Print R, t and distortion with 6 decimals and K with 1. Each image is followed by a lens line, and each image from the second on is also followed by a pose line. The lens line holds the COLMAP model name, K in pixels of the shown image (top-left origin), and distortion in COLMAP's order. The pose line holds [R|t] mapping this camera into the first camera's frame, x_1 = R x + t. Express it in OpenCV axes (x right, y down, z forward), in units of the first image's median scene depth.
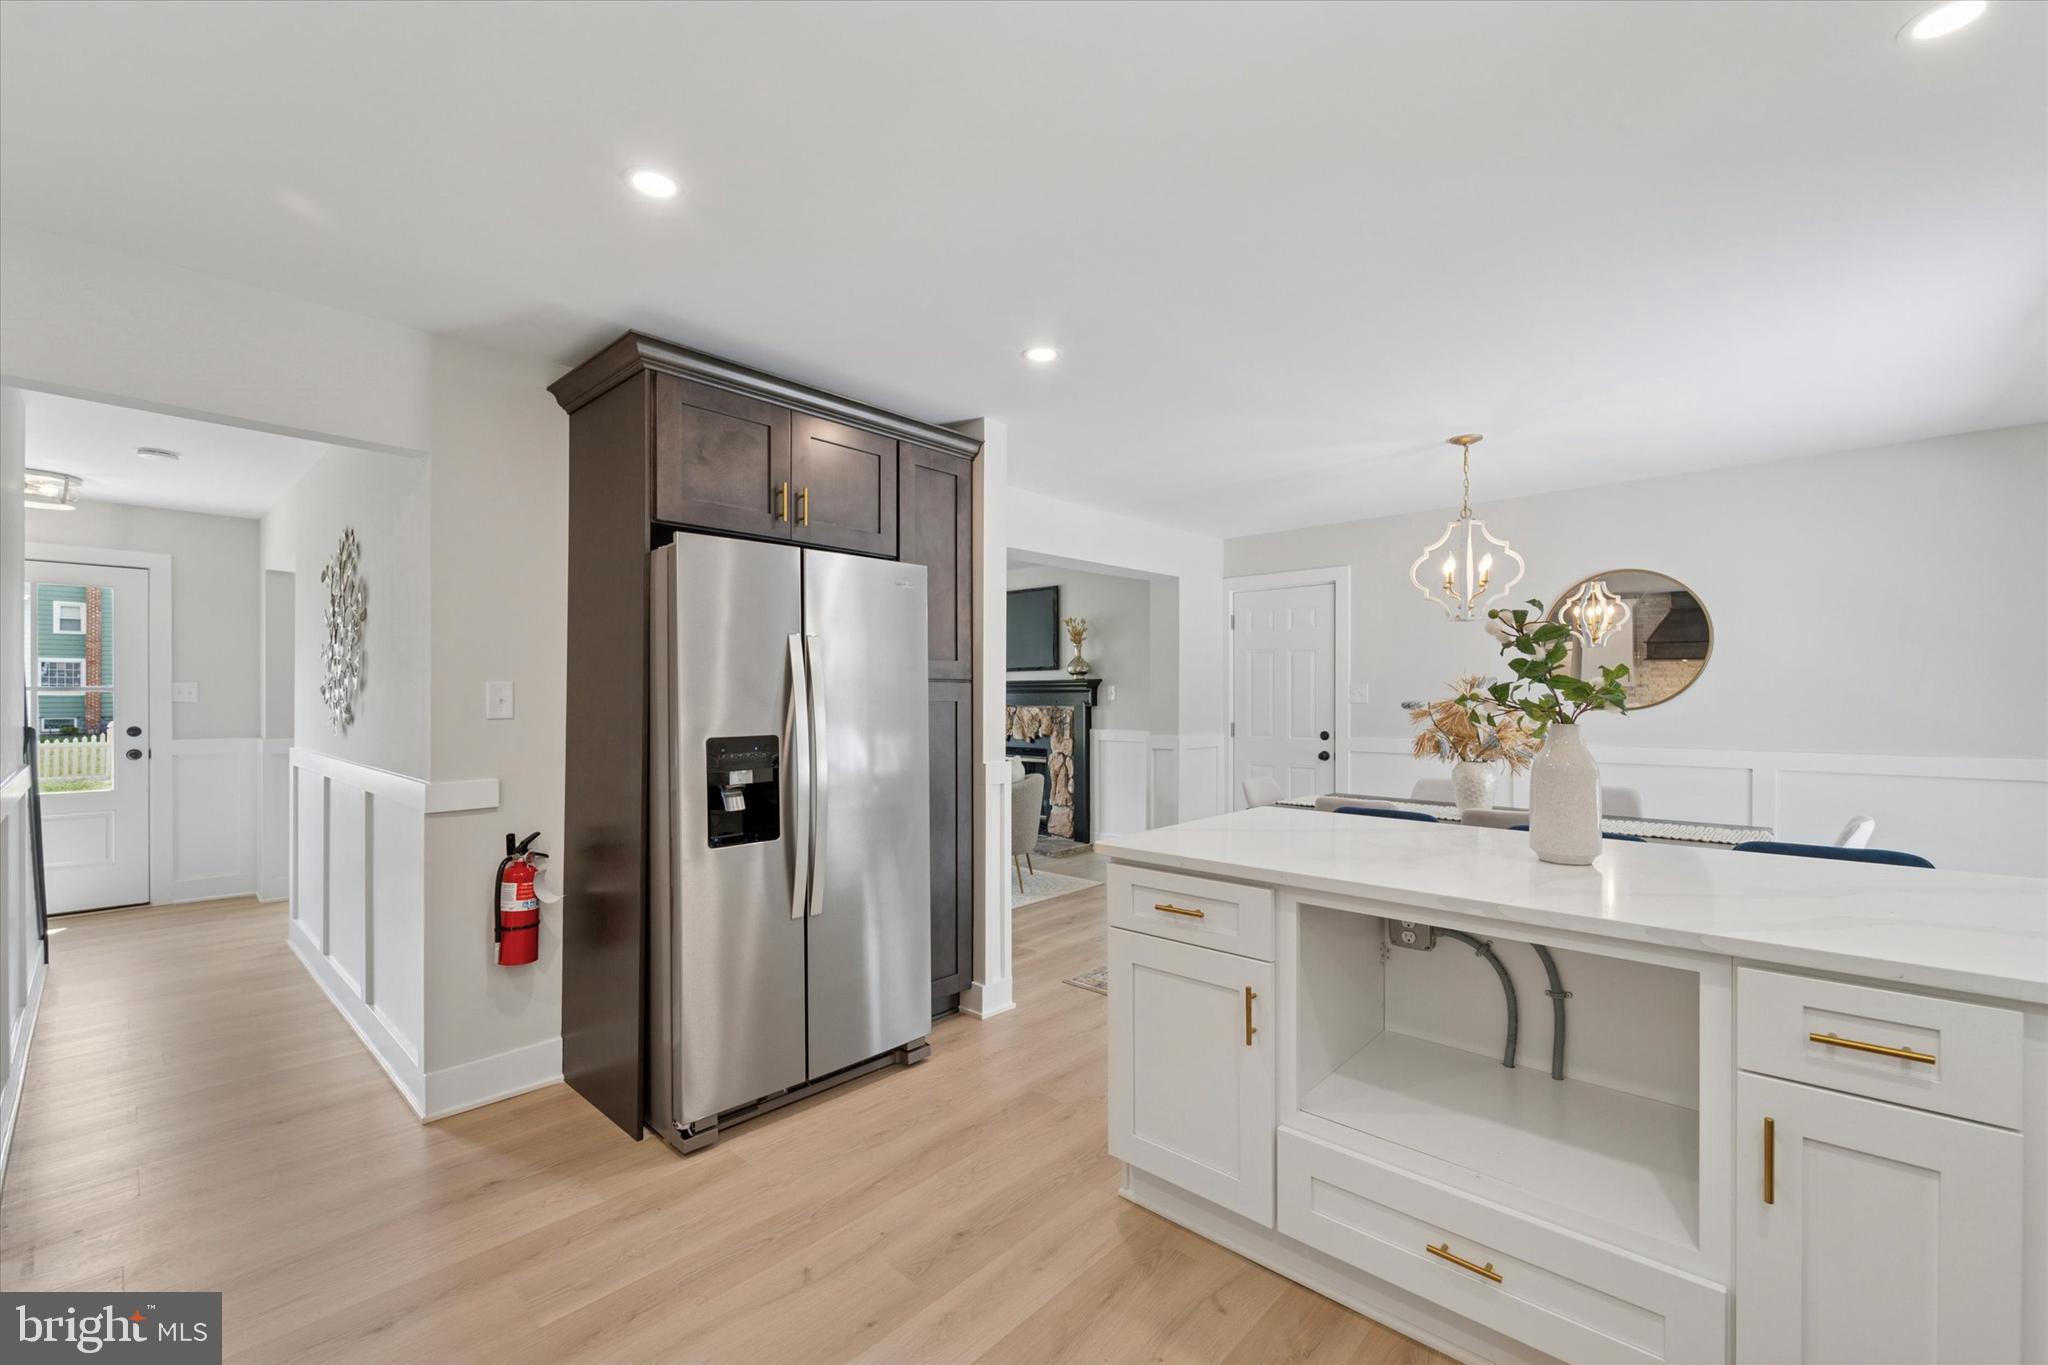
lens RADIAL K [[841.9, 0, 1024.9], [0, 841.9, 698.2], [0, 0, 1]] dist [0.000987, -0.000039]
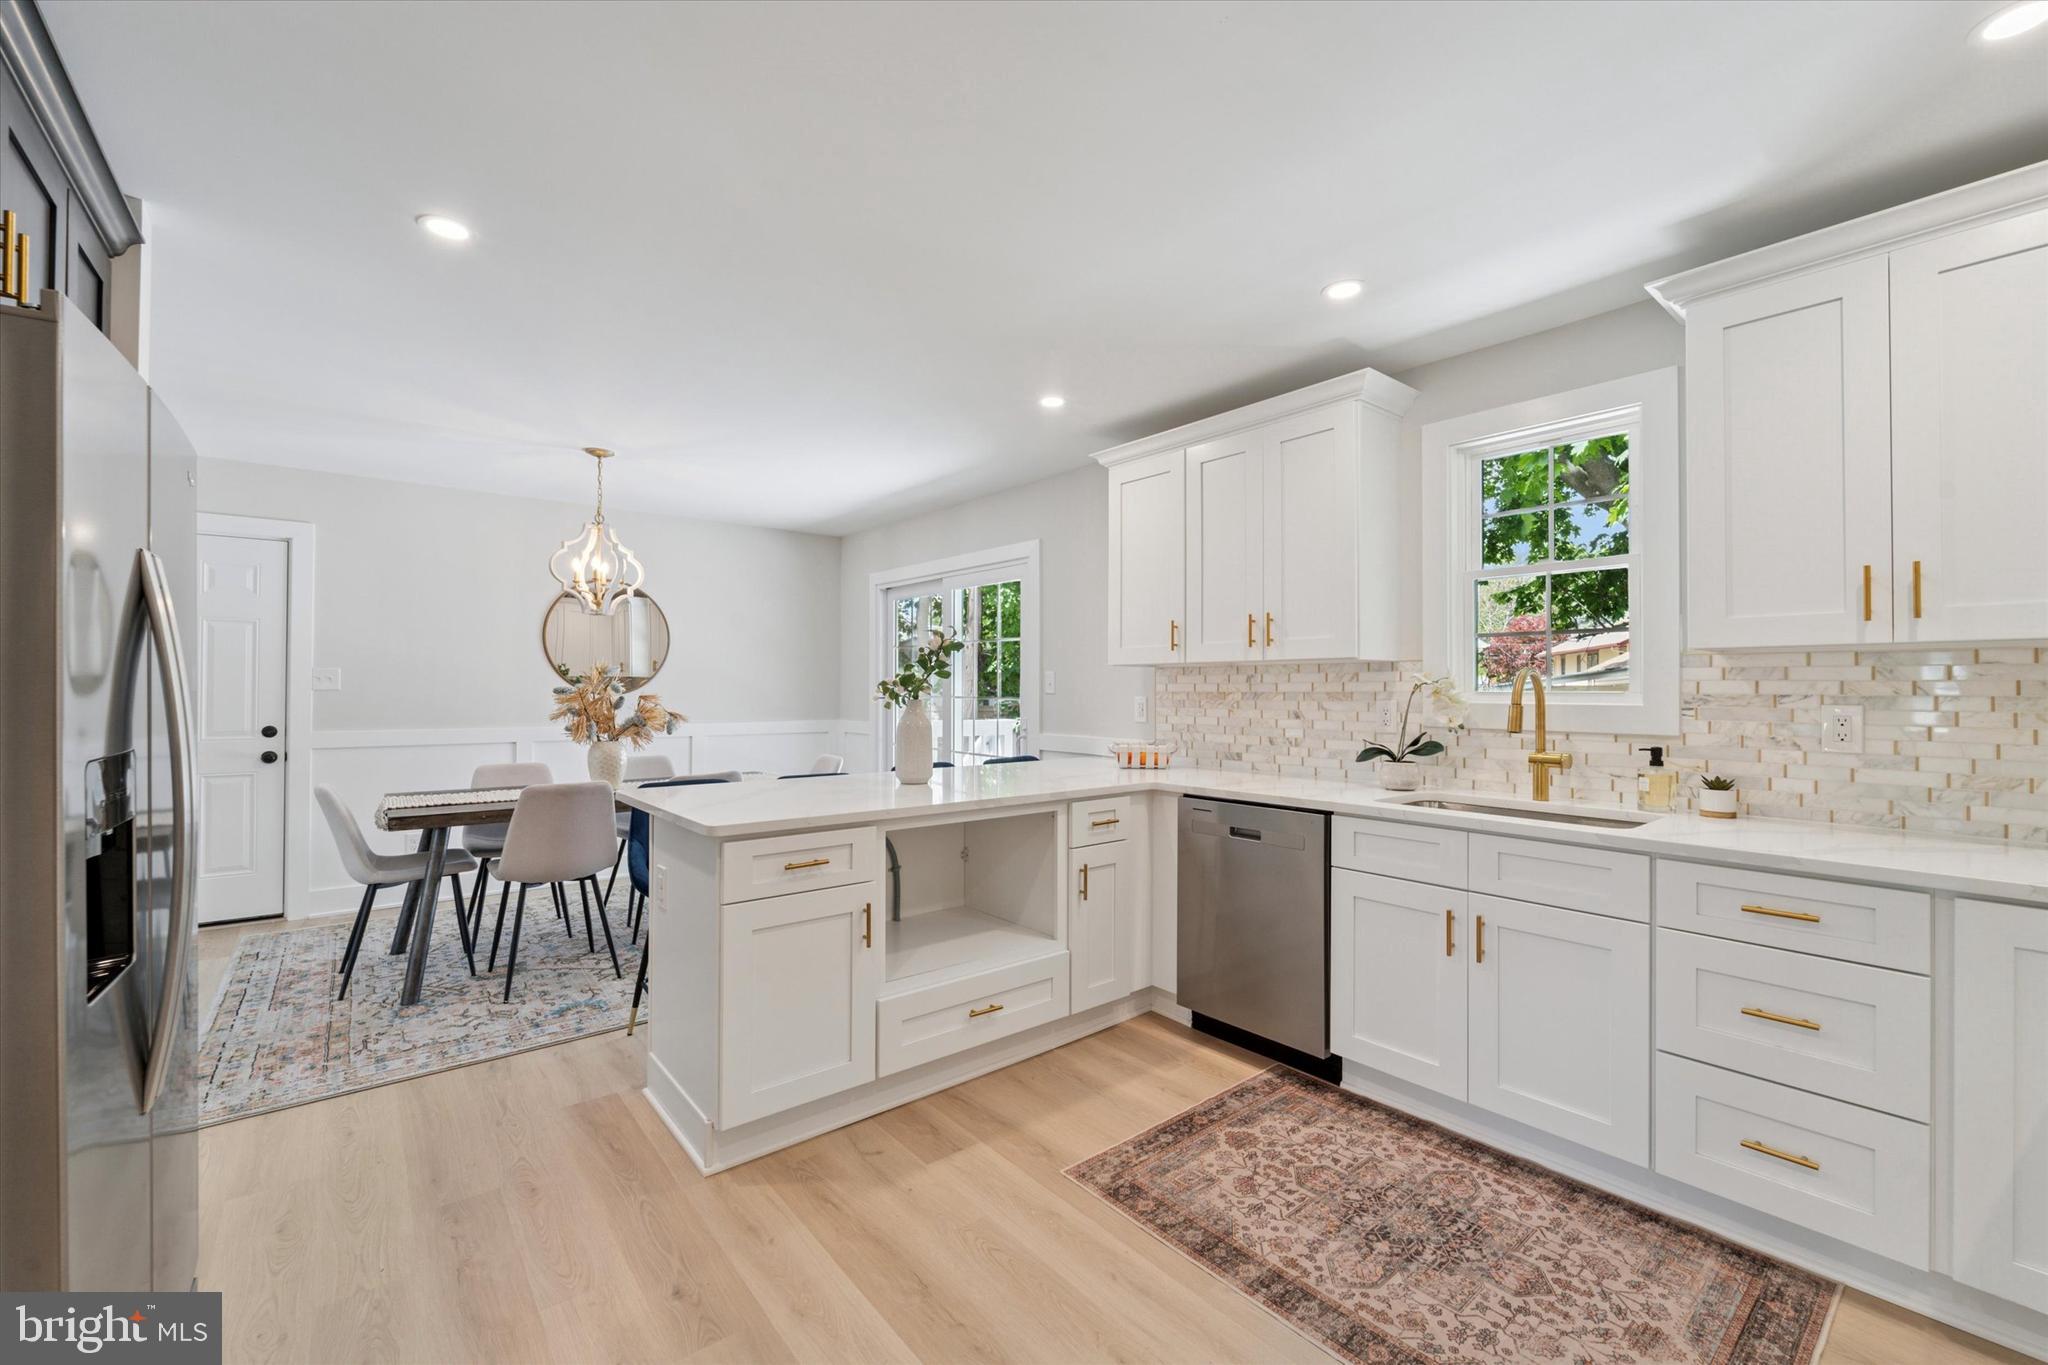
lens RADIAL K [[833.3, 0, 1029.1], [0, 833.3, 682.3], [0, 0, 1]] dist [0.001378, -0.003056]
pose [[0.136178, 0.009227, 0.990641, -0.922234], [-0.002499, 0.999957, -0.008970, 0.009731], [-0.990681, -0.001254, 0.136195, 0.538726]]
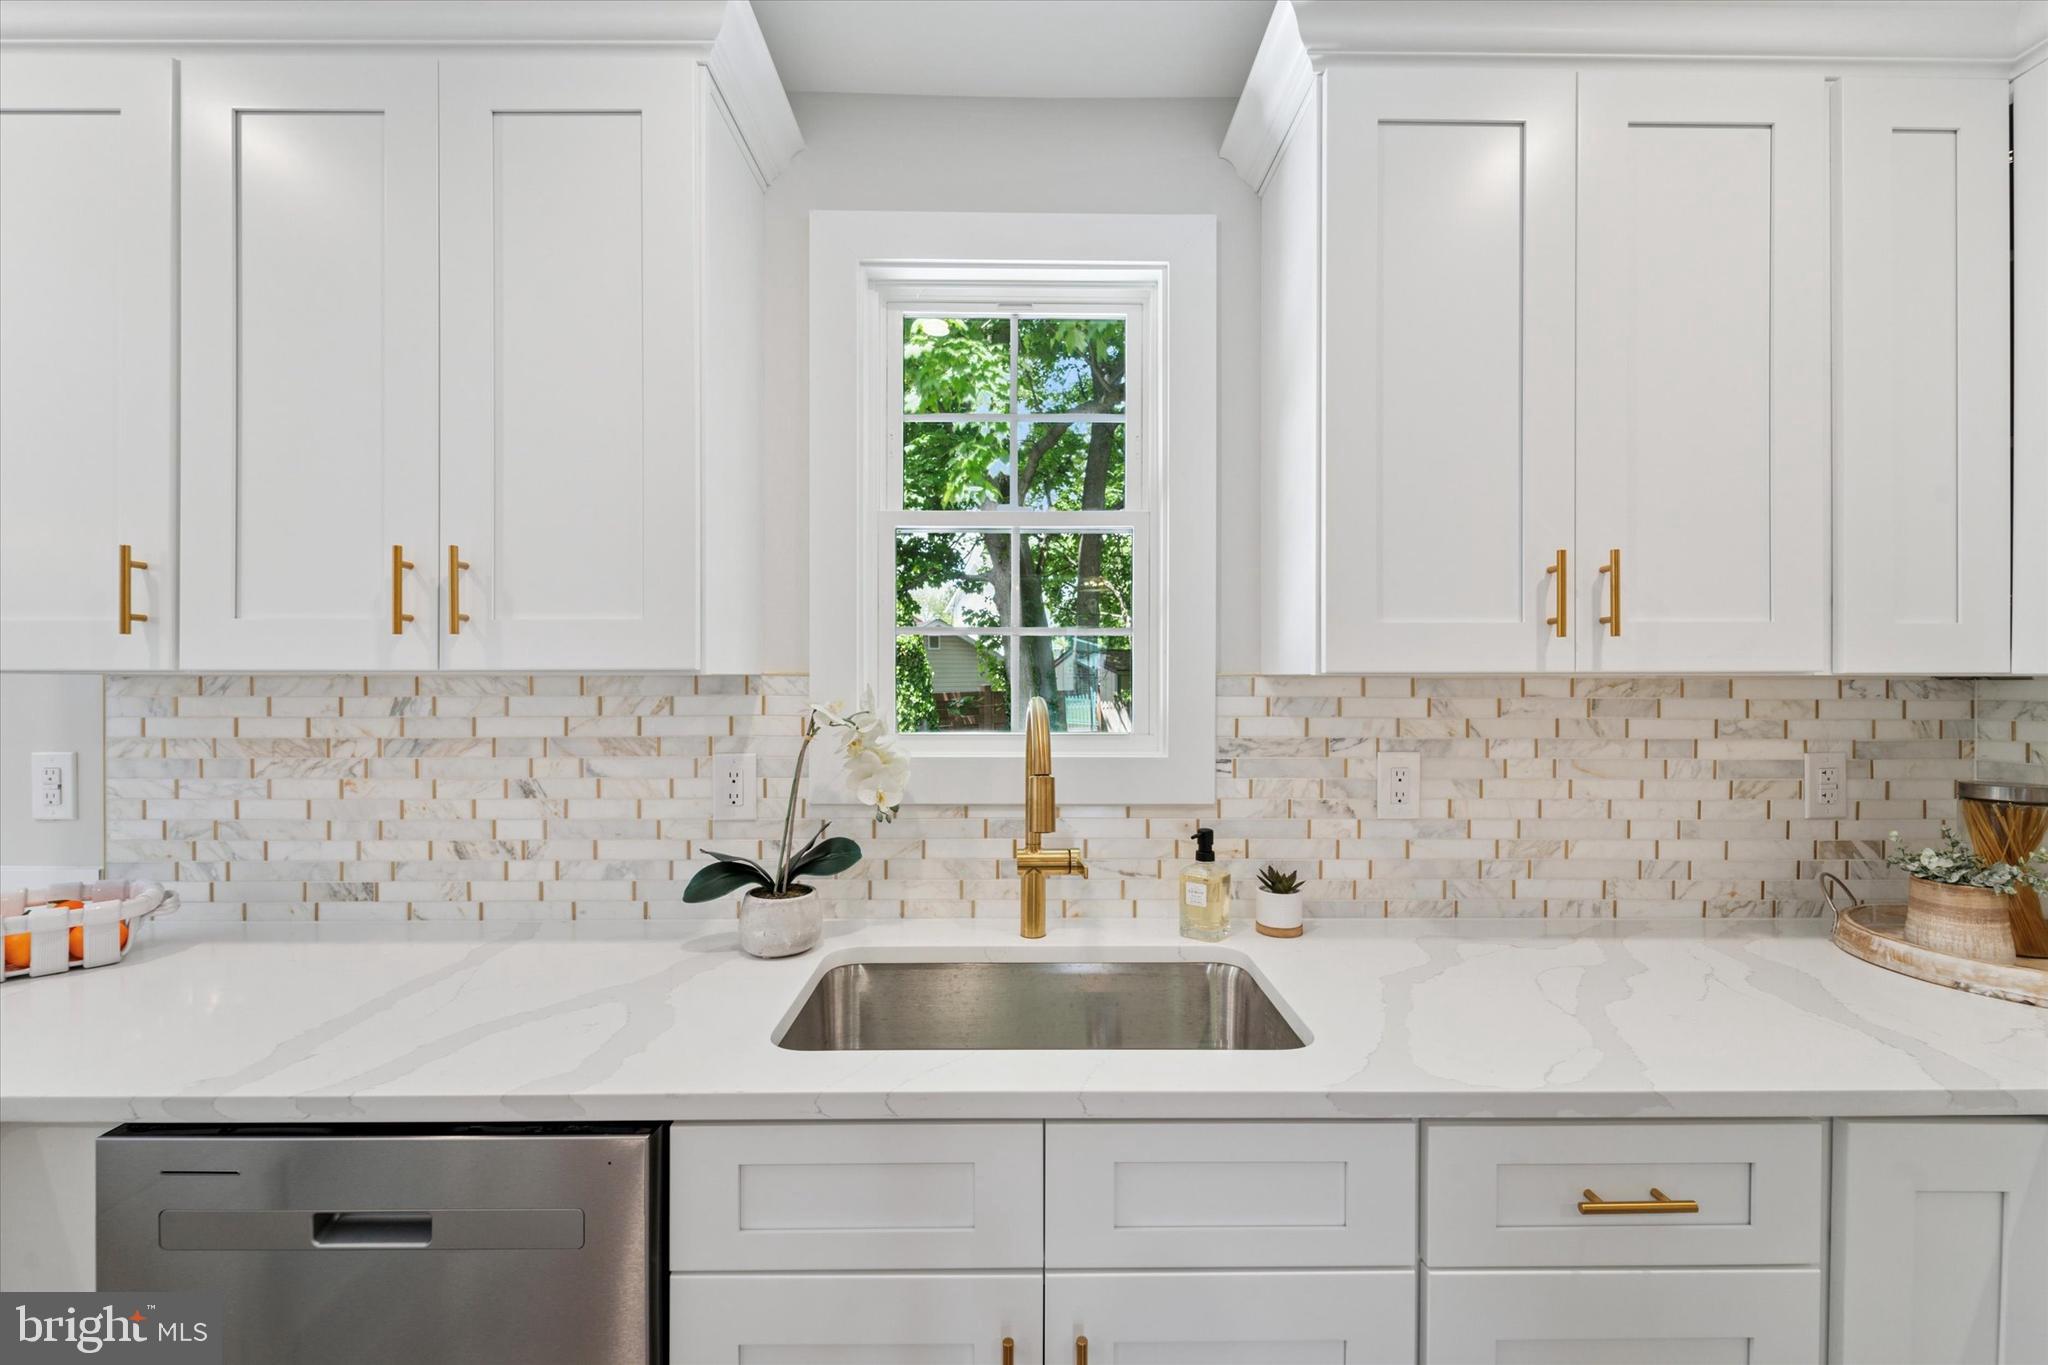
lens RADIAL K [[833.3, 0, 1029.1], [0, 833.3, 682.3], [0, 0, 1]] dist [0.001378, -0.003056]
pose [[-0.685529, -0.001554, 0.728043, -0.011323], [-0.000199, 0.999998, 0.001947, -0.040297], [-0.728045, 0.001190, -0.685528, 0.413761]]
